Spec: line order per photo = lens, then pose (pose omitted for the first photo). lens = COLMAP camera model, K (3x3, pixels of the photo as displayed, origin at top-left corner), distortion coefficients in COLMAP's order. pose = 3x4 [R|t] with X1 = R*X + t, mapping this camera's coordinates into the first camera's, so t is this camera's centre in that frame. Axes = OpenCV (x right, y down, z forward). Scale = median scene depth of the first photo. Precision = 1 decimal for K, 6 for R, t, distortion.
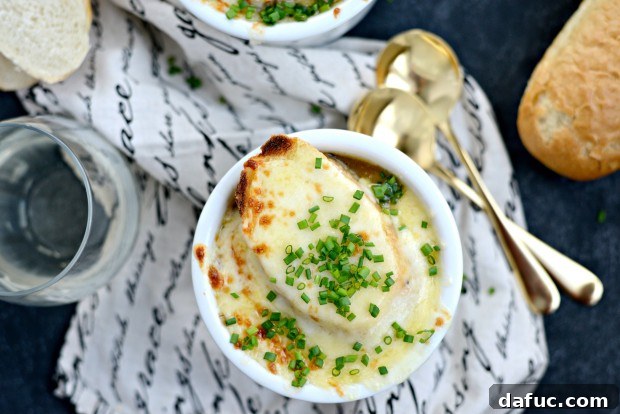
lens RADIAL K [[1046.1, 0, 310.1], [0, 1046.1, 197.1], [0, 0, 1]] dist [-0.008487, -0.113043]
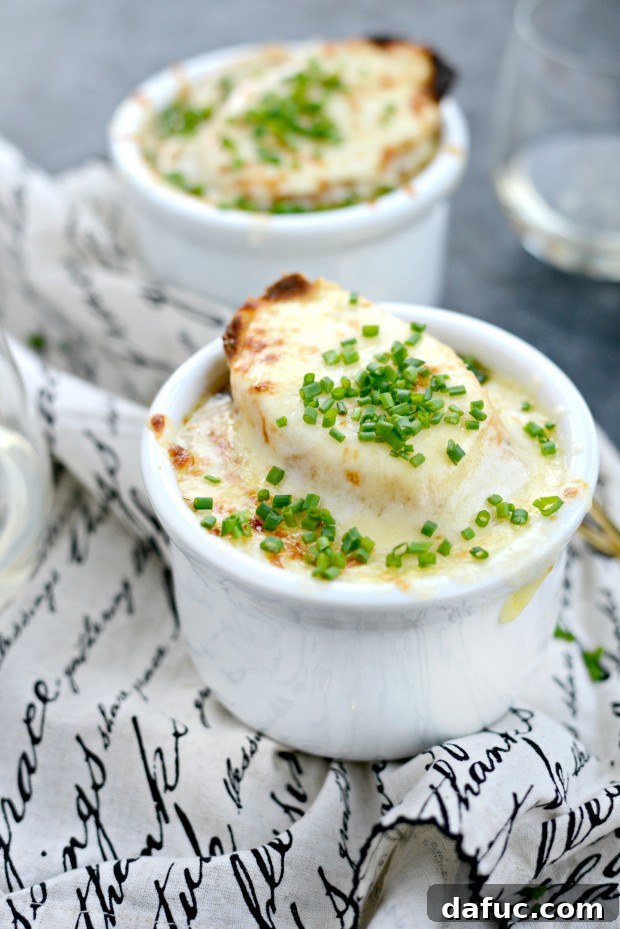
lens RADIAL K [[1567.4, 0, 310.0], [0, 1567.4, 464.5], [0, 0, 1]] dist [-0.008487, -0.113043]
pose [[0.999485, 0.022278, 0.023095, -0.037967], [0.001976, 0.675614, -0.737253, 0.723122], [-0.032028, 0.736919, 0.675222, 0.405966]]
